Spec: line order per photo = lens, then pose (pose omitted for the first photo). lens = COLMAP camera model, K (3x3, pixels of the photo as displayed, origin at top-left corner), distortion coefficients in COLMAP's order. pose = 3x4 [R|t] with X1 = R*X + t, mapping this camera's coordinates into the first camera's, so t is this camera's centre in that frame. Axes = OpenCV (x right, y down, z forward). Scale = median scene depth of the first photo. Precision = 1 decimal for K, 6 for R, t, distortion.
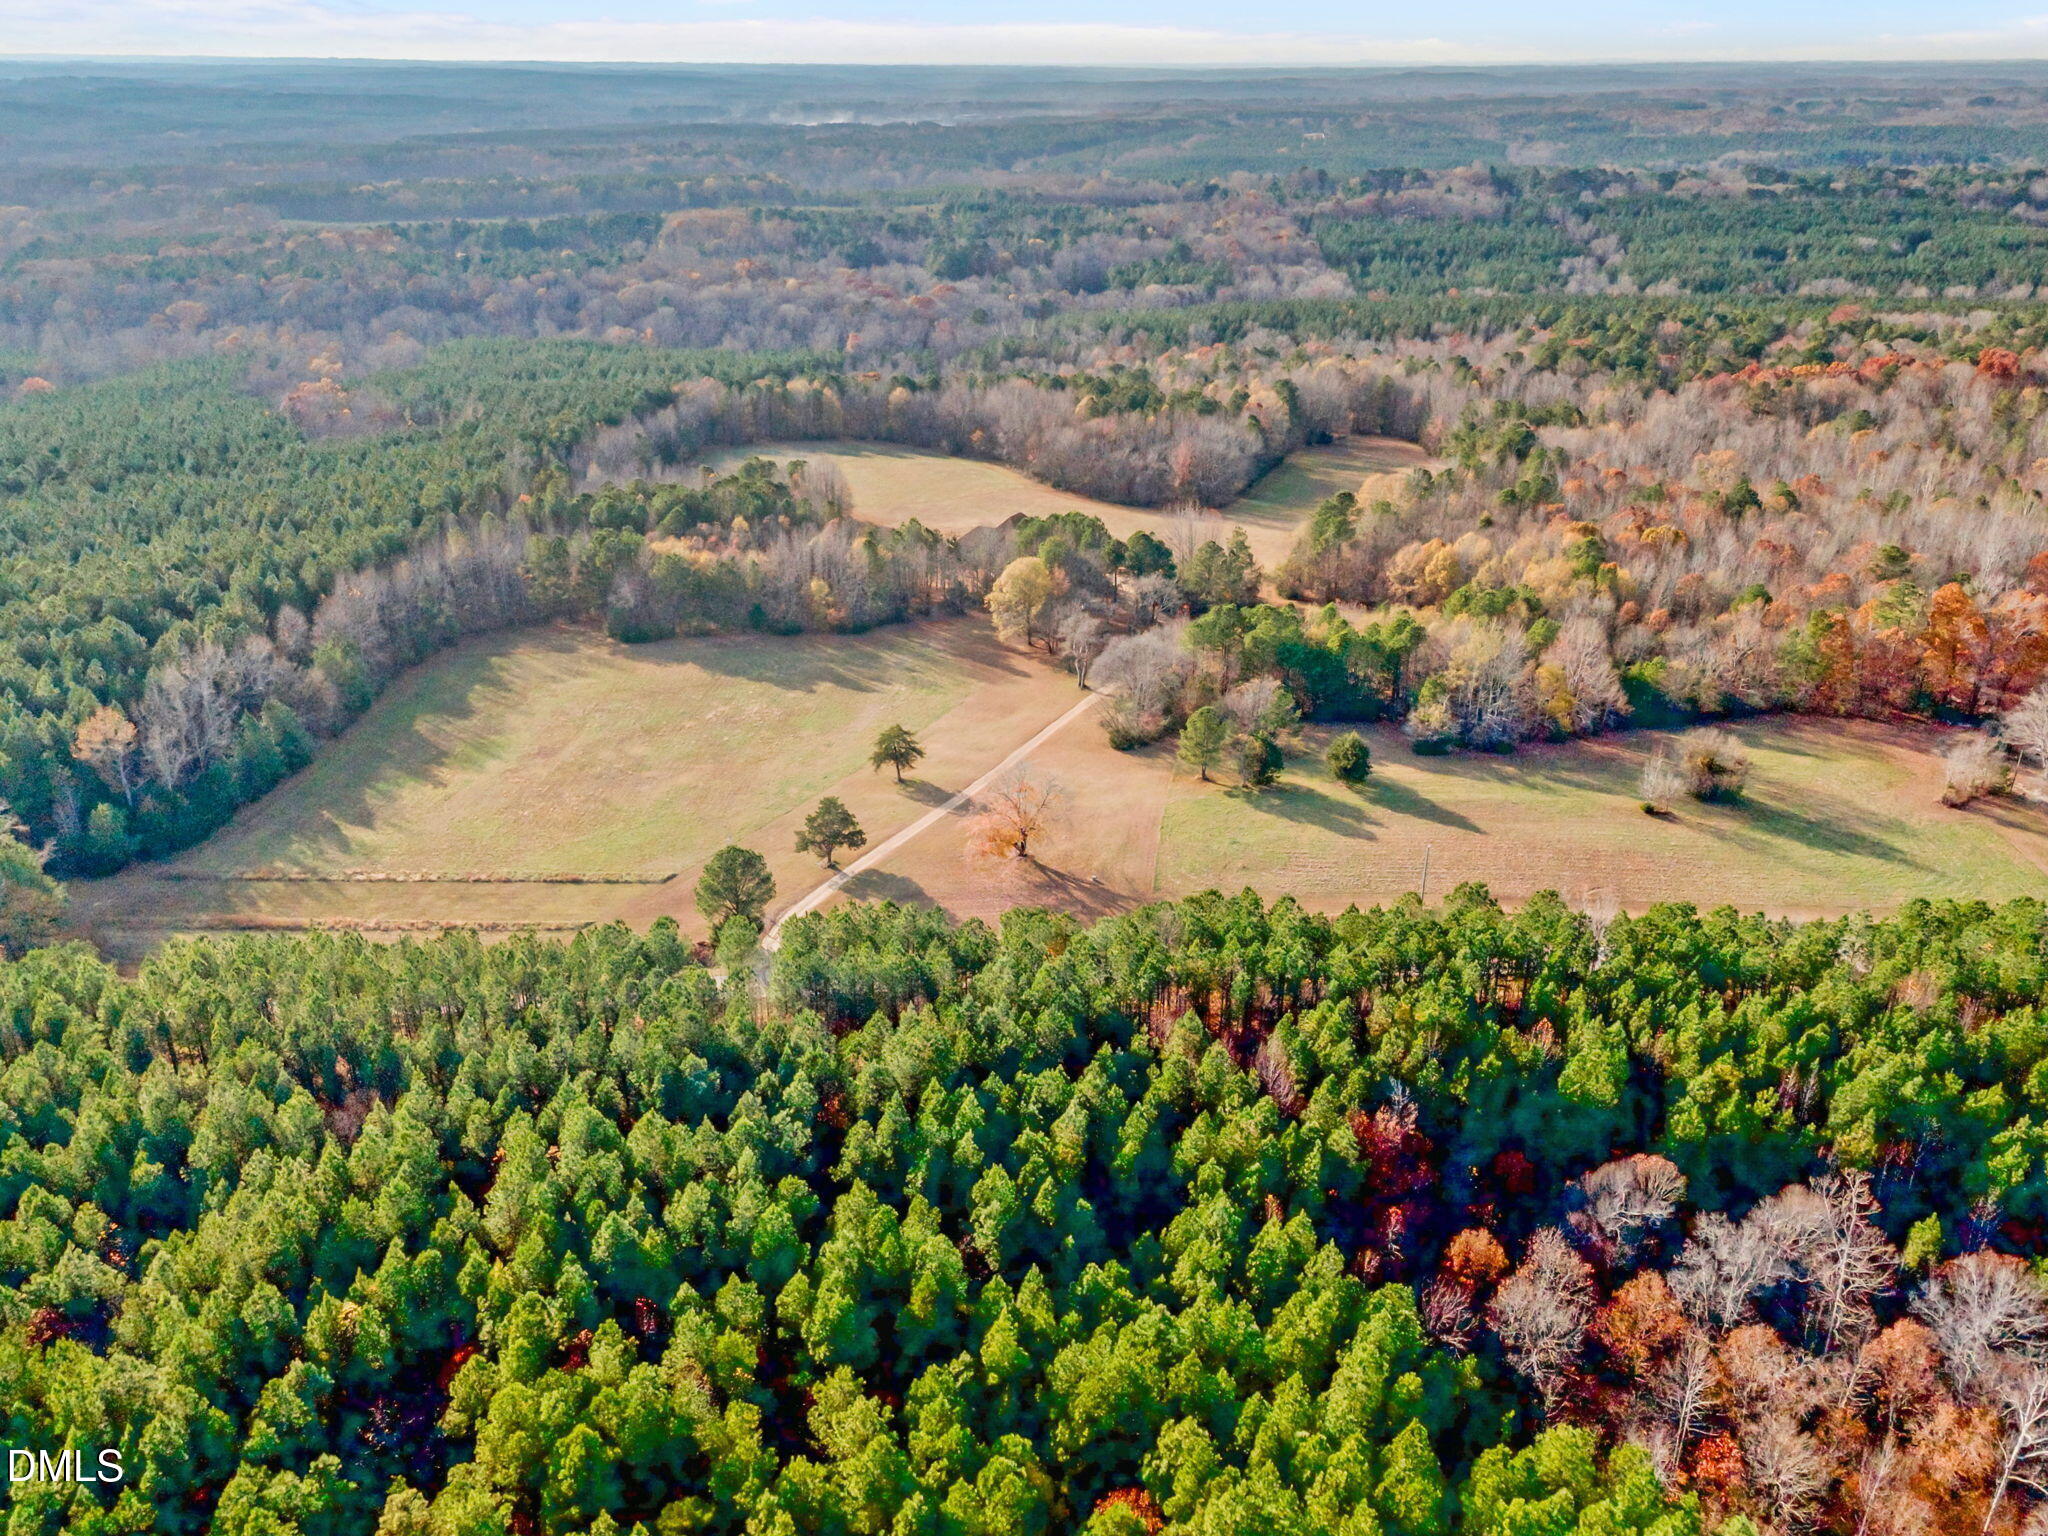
lens RADIAL K [[1526.0, 0, 1024.0], [0, 1526.0, 768.0], [0, 0, 1]] dist [0.049444, -0.028715]
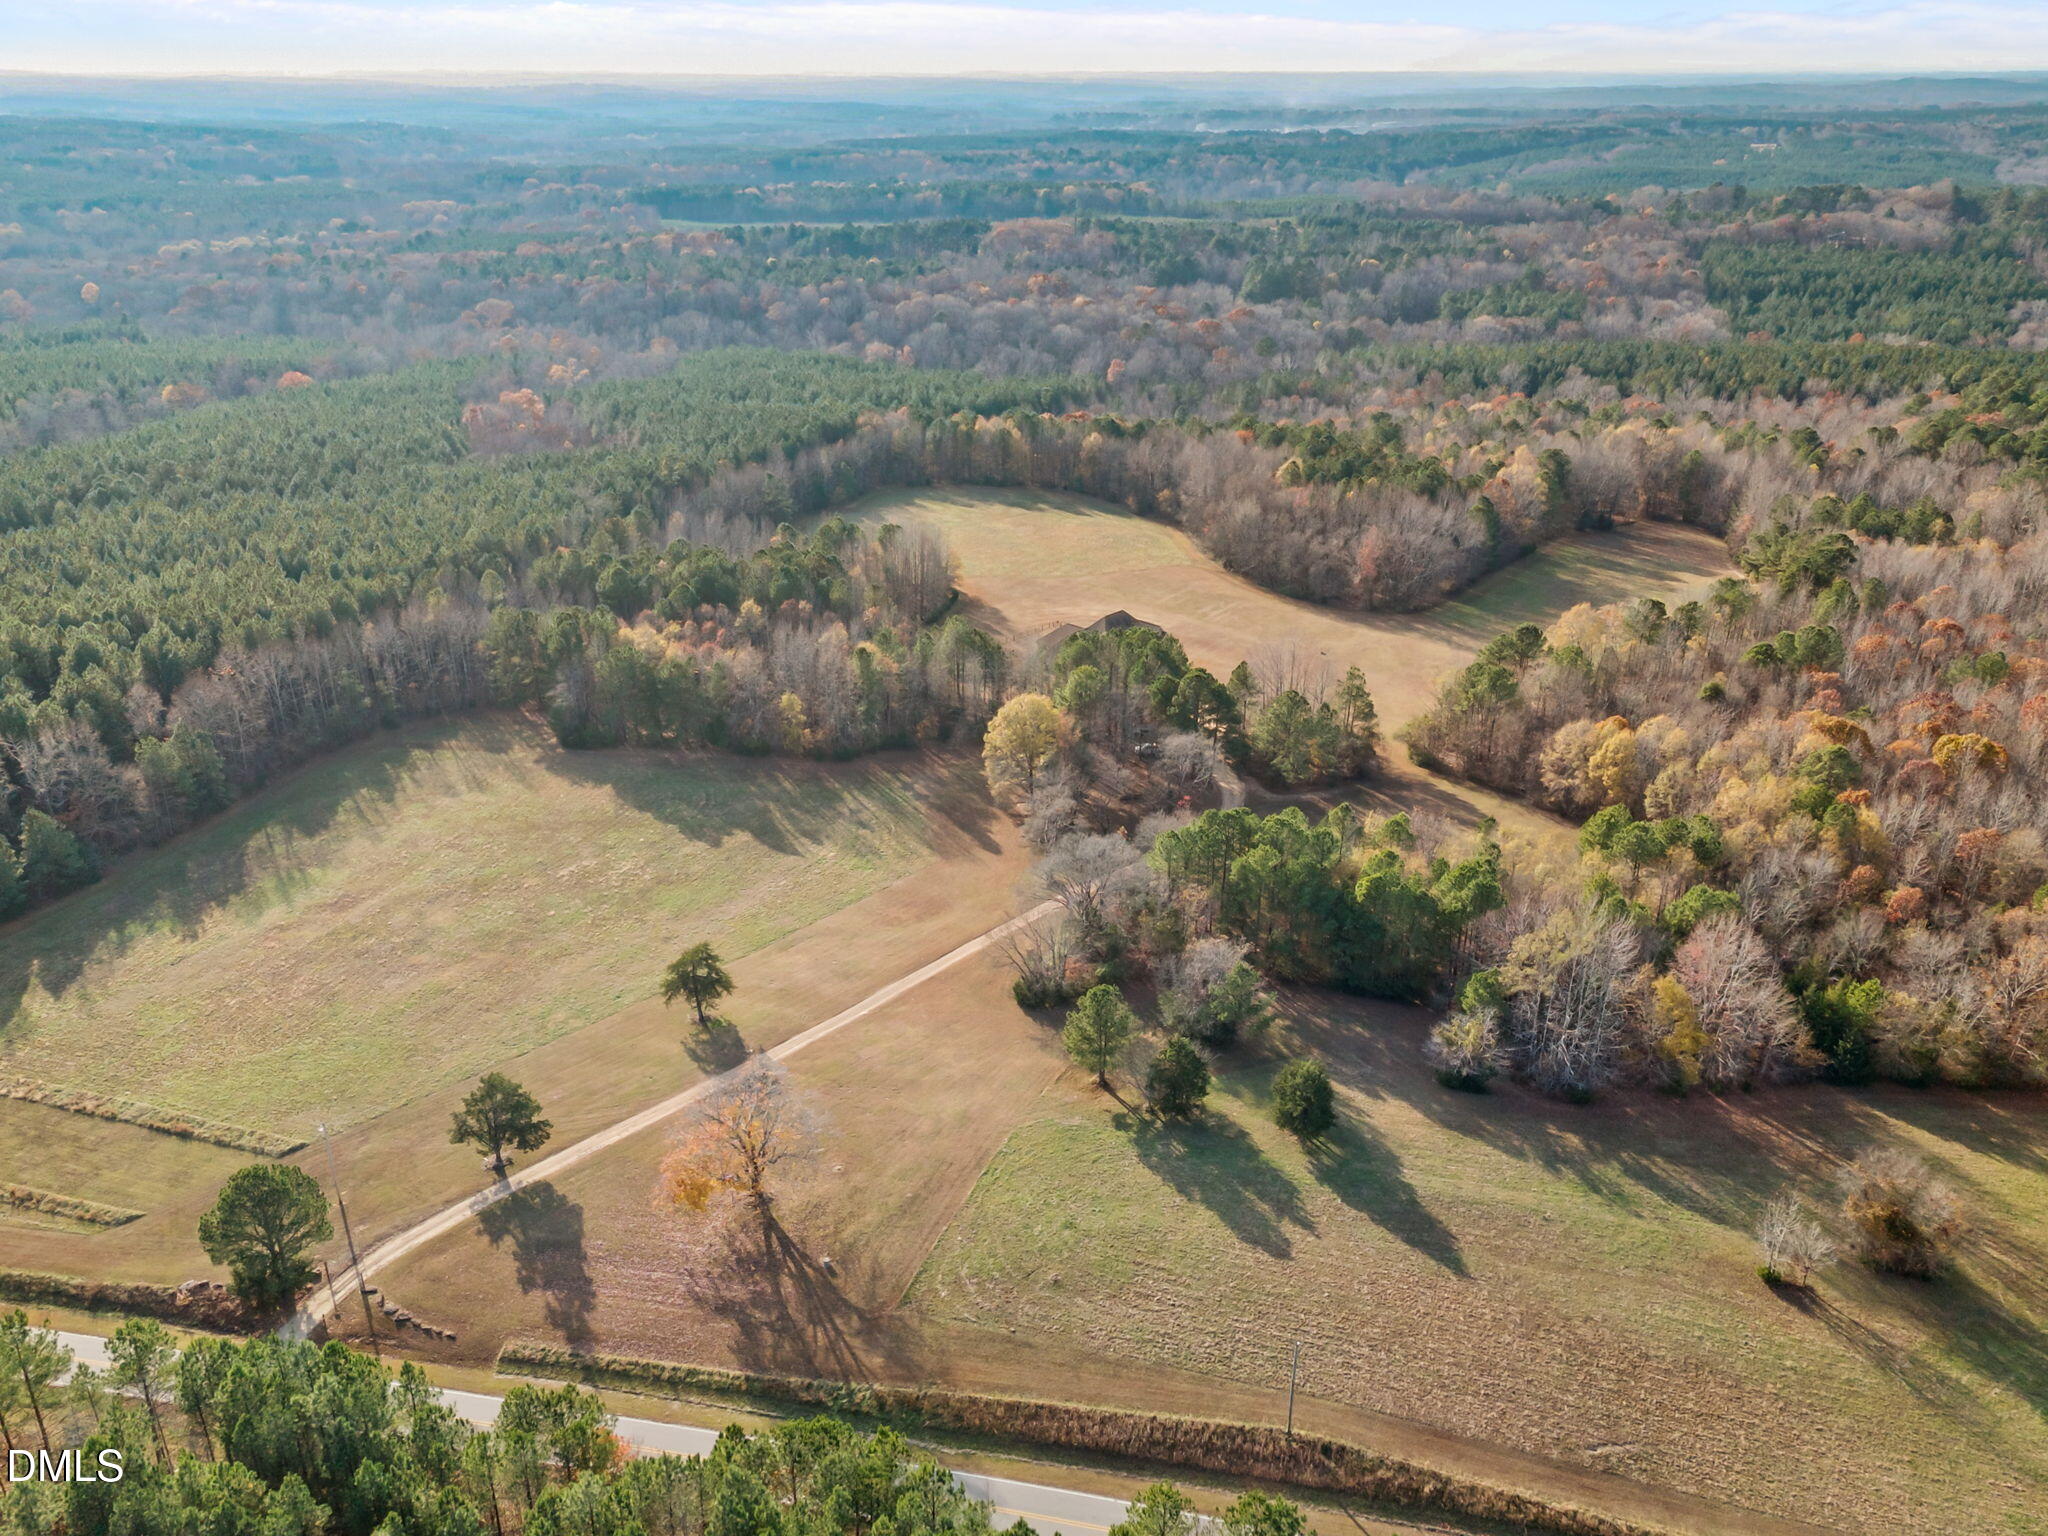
lens RADIAL K [[1526.0, 0, 1024.0], [0, 1526.0, 768.0], [0, 0, 1]] dist [0.049444, -0.028715]
pose [[0.967025, 0.107997, -0.230648, 0.105345], [-0.108894, 0.994014, 0.008877, -0.063292], [0.230226, 0.016532, 0.972997, 0.148454]]
